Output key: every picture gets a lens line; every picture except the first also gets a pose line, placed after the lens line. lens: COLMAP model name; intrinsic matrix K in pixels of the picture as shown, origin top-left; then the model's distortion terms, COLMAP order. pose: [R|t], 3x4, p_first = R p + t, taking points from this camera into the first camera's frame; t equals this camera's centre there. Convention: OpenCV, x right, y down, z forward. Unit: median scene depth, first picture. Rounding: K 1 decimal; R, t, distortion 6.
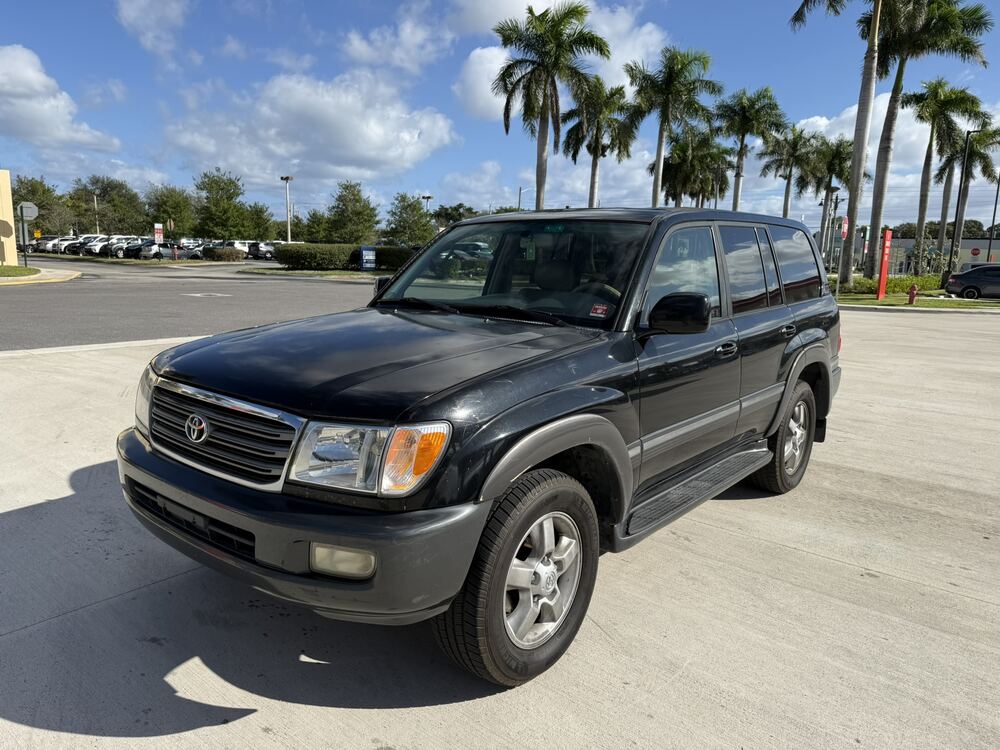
lens RADIAL K [[738.7, 0, 495.2], [0, 738.7, 390.0], [0, 0, 1]] dist [-0.006293, -0.007436]
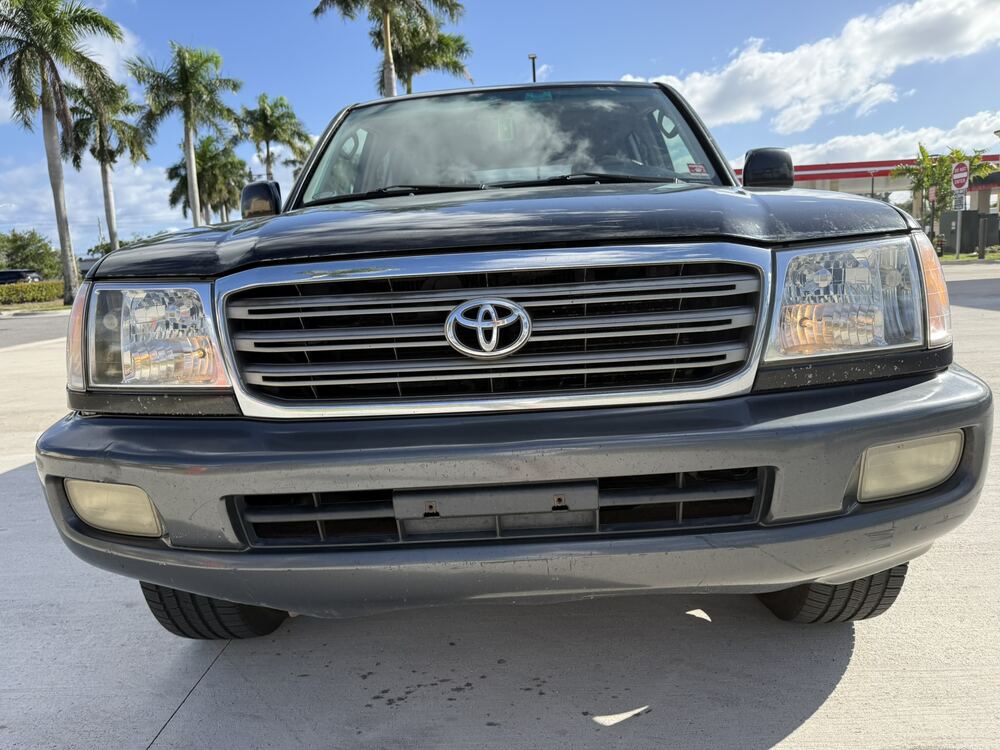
lens RADIAL K [[738.7, 0, 495.2], [0, 738.7, 390.0], [0, 0, 1]] dist [-0.006293, -0.007436]
pose [[0.789347, -0.160781, 0.592520, -0.074726], [0.179110, 0.983424, 0.028246, 0.008778], [-0.587240, 0.083830, 0.805060, 0.066107]]
